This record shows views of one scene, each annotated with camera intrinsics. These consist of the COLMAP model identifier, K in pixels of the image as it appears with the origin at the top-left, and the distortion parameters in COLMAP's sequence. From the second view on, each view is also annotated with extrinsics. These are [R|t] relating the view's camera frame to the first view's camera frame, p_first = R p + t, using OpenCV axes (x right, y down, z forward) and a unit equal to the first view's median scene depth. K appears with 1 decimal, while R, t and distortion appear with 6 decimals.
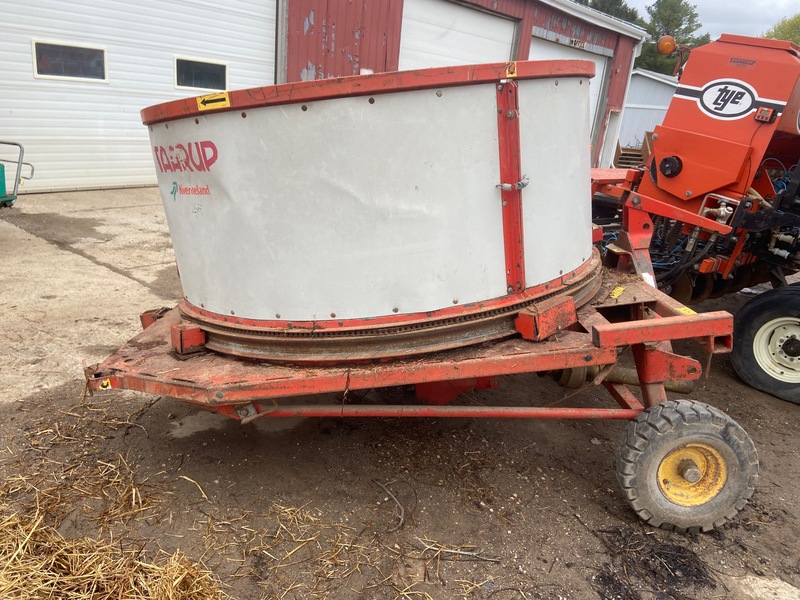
lens RADIAL K [[604.2, 0, 396.8], [0, 604.2, 292.1], [0, 0, 1]] dist [0.112421, -0.128756]
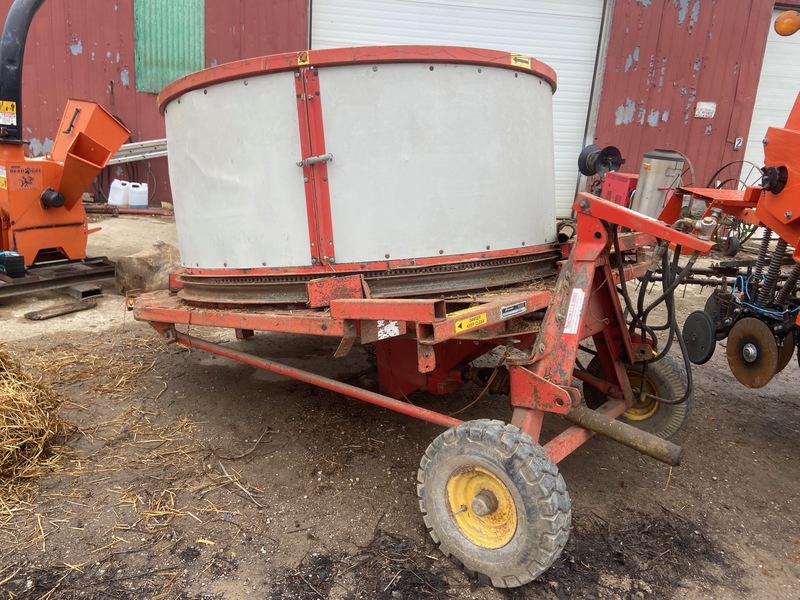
lens RADIAL K [[604.2, 0, 396.8], [0, 604.2, 292.1], [0, 0, 1]] dist [0.112421, -0.128756]
pose [[0.772839, 0.123587, -0.622452, 0.865421], [-0.176155, 0.984086, -0.023326, 0.043747], [0.609663, 0.127675, 0.782310, 0.227992]]
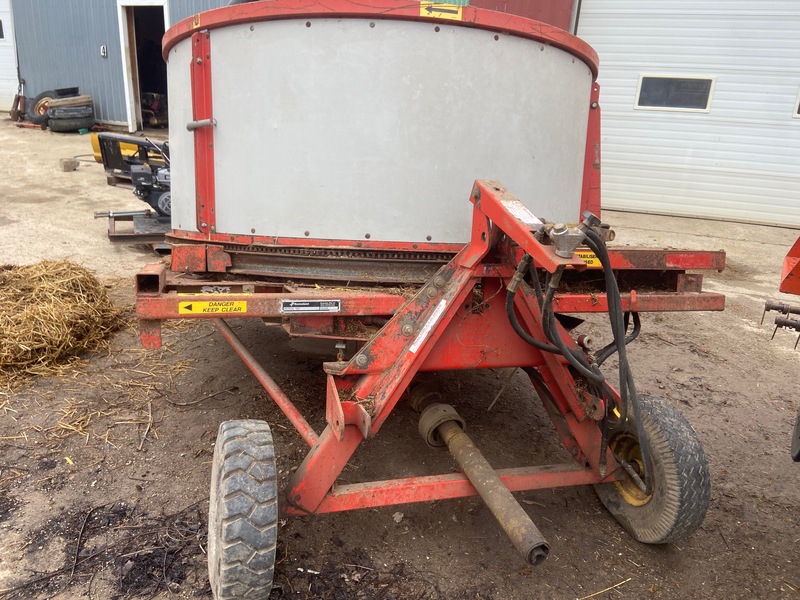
lens RADIAL K [[607.3, 0, 400.0], [0, 607.3, 300.0], [0, 0, 1]] dist [0.126236, -0.179676]
pose [[0.311890, 0.238970, -0.919575, 1.178591], [-0.310286, 0.940405, 0.139144, -0.128026], [0.898024, 0.241934, 0.367452, 0.841302]]
